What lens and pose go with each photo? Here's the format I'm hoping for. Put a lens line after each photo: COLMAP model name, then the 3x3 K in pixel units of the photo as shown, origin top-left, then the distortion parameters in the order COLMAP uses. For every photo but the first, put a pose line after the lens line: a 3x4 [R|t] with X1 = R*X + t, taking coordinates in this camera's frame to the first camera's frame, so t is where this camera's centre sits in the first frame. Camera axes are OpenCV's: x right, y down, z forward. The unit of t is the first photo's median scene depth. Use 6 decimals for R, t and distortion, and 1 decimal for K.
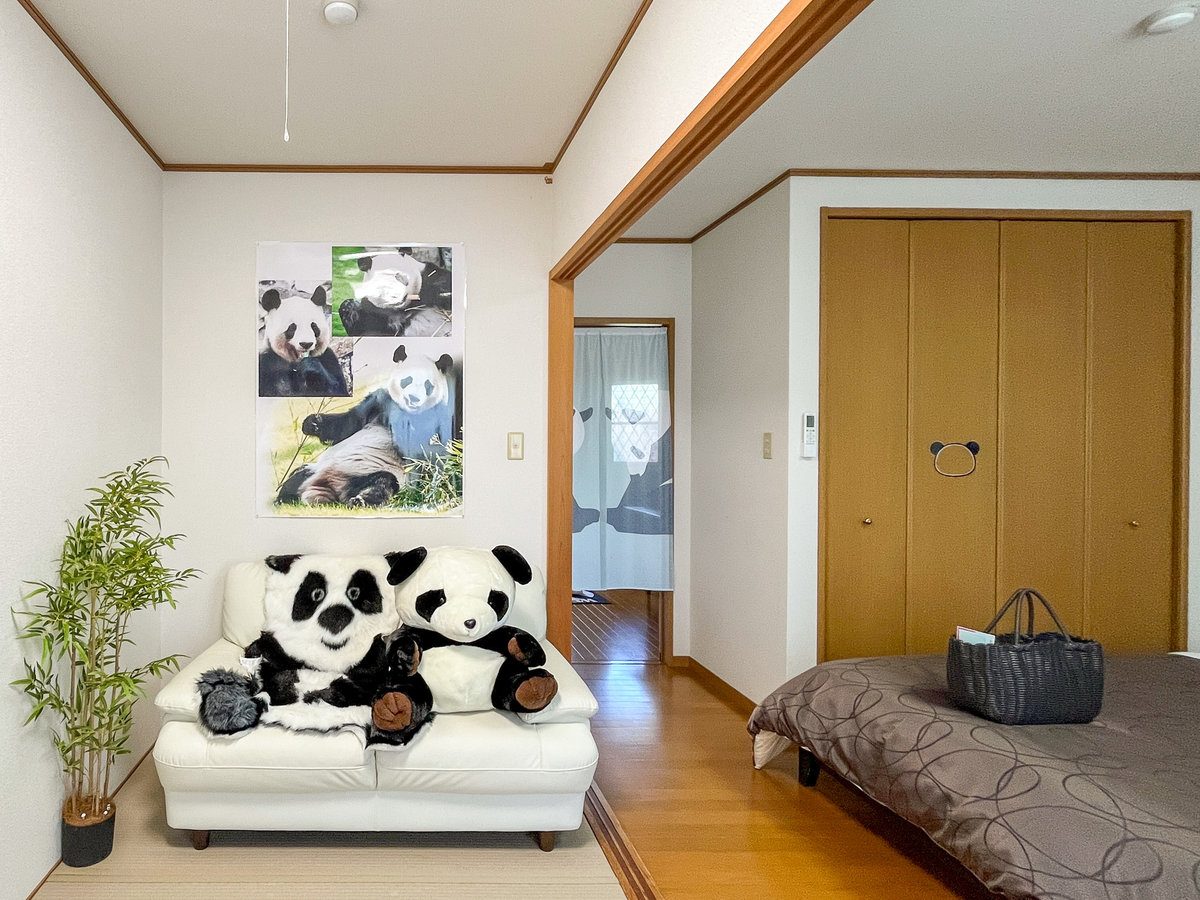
lens RADIAL K [[674.6, 0, 600.0], [0, 674.6, 450.0], [0, 0, 1]] dist [-0.000320, -0.000276]
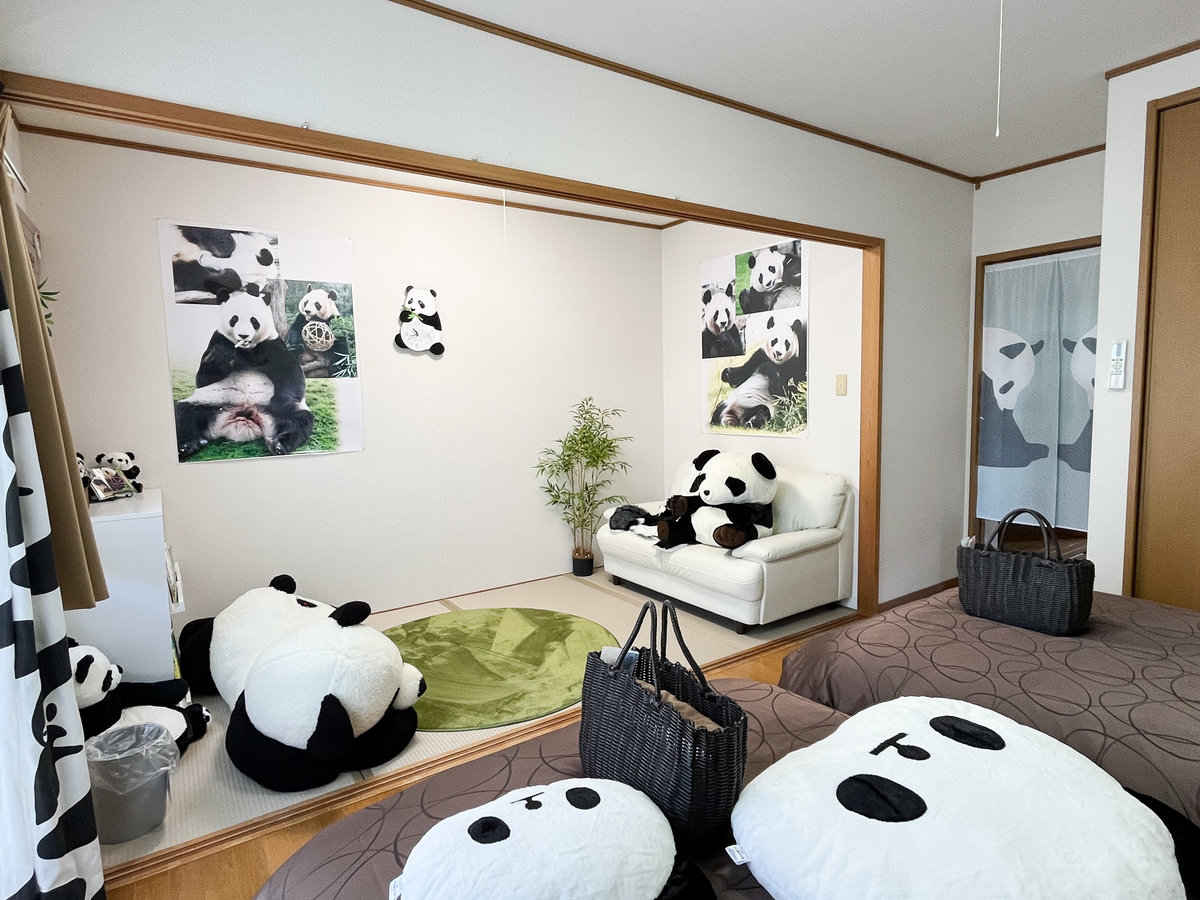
lens RADIAL K [[643.2, 0, 600.0], [0, 643.2, 450.0], [0, 0, 1]] dist [0.000133, -0.000155]
pose [[0.563872, 0.057743, -0.823841, 0.641952], [0.023134, 0.996057, 0.085648, 0.001478], [0.825538, -0.067353, 0.560313, -0.085175]]
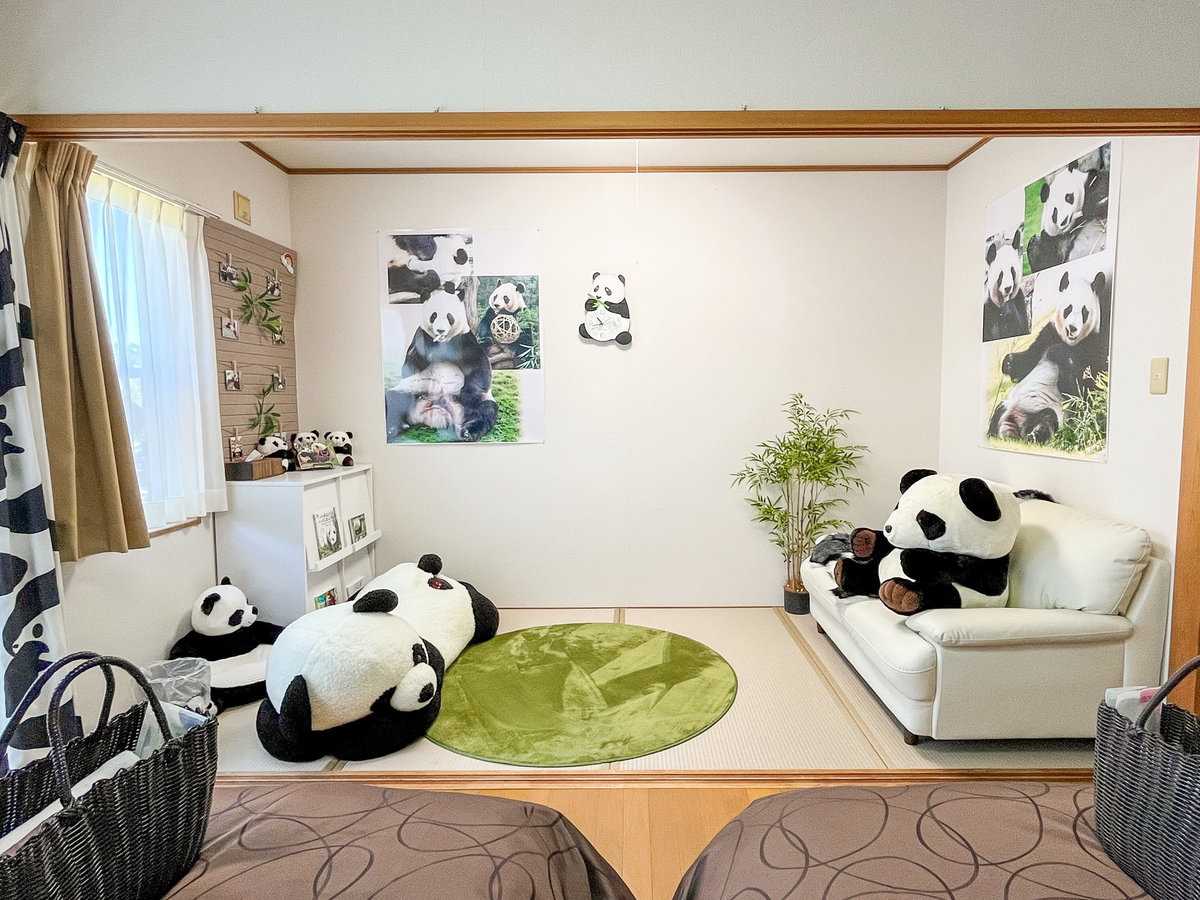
lens RADIAL K [[658.1, 0, 644.7], [0, 658.1, 449.8], [0, 0, 1]] dist [0.000053, 0.000155]
pose [[0.006651, 0.072173, -0.997370, 0.621029], [0.003274, 0.997385, 0.072196, 0.021150], [0.999973, -0.003746, 0.006397, 0.415201]]
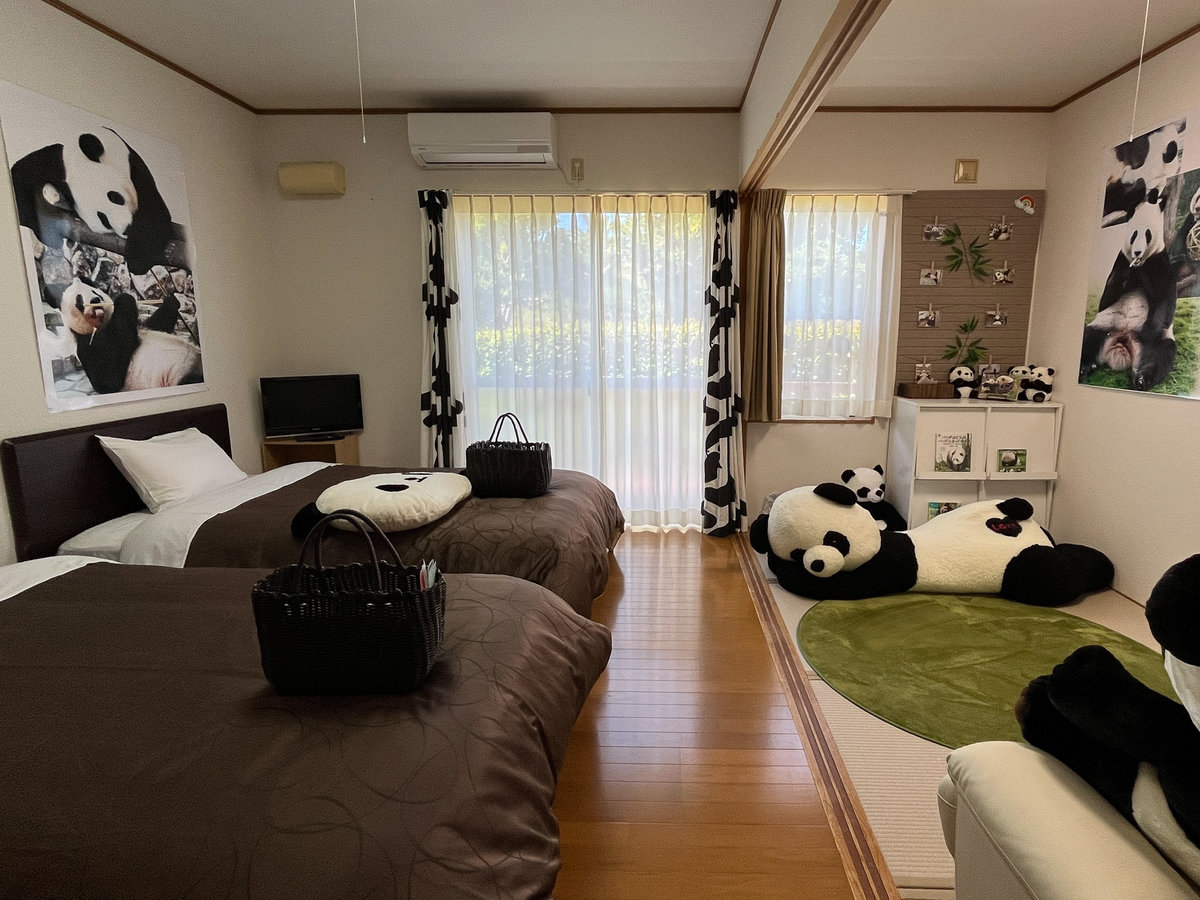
lens RADIAL K [[658.1, 0, 644.7], [0, 658.1, 449.8], [0, 0, 1]] dist [0.000053, 0.000155]
pose [[-0.999613, -0.012476, 0.024873, 0.107317], [-0.007789, 0.983577, 0.180322, 0.008934], [-0.026714, 0.180059, -0.983293, 1.119393]]
